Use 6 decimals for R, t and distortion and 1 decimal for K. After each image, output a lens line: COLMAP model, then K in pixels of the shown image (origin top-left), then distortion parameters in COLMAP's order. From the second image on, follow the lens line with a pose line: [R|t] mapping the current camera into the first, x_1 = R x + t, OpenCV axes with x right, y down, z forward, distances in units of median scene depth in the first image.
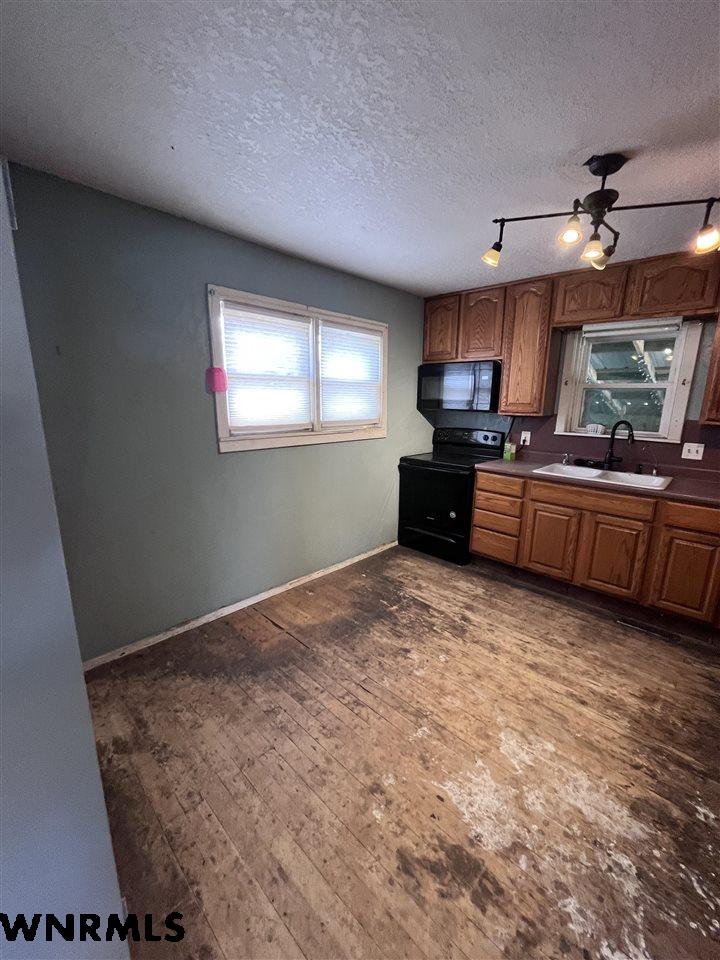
lens RADIAL K [[388.0, 0, 365.8], [0, 388.0, 481.9], [0, 0, 1]] dist [-0.002940, 0.000155]
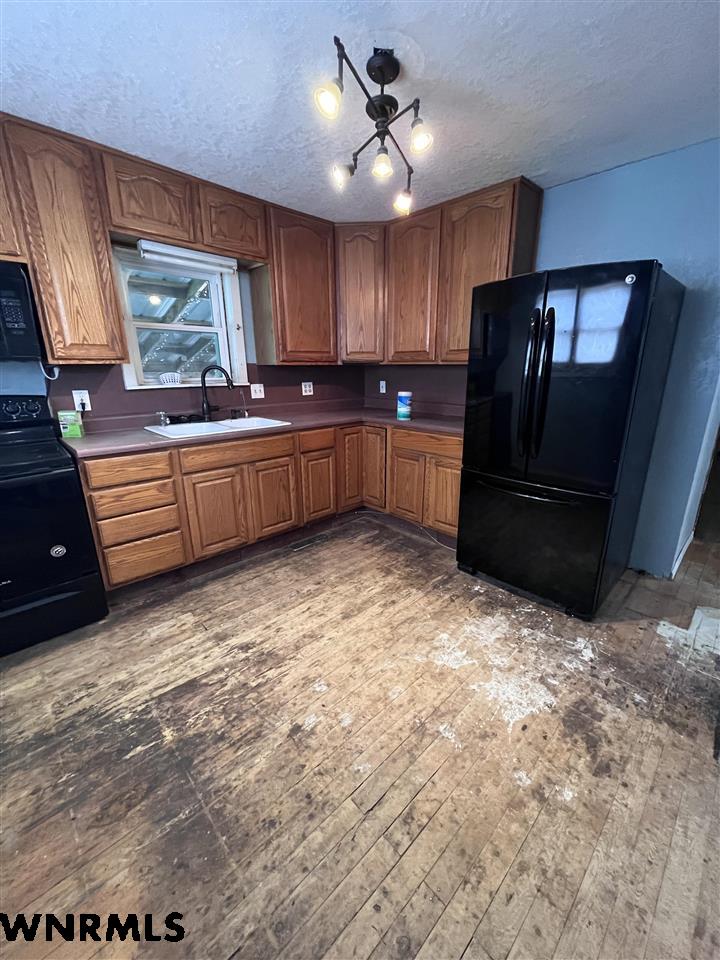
lens RADIAL K [[388.0, 0, 366.3], [0, 388.0, 481.5], [0, 0, 1]] dist [-0.002940, 0.000155]
pose [[0.036208, -0.299157, 0.953517, -0.351661], [0.214604, 0.934210, 0.284951, -0.096800], [-0.976030, 0.194311, 0.098027, 0.693148]]
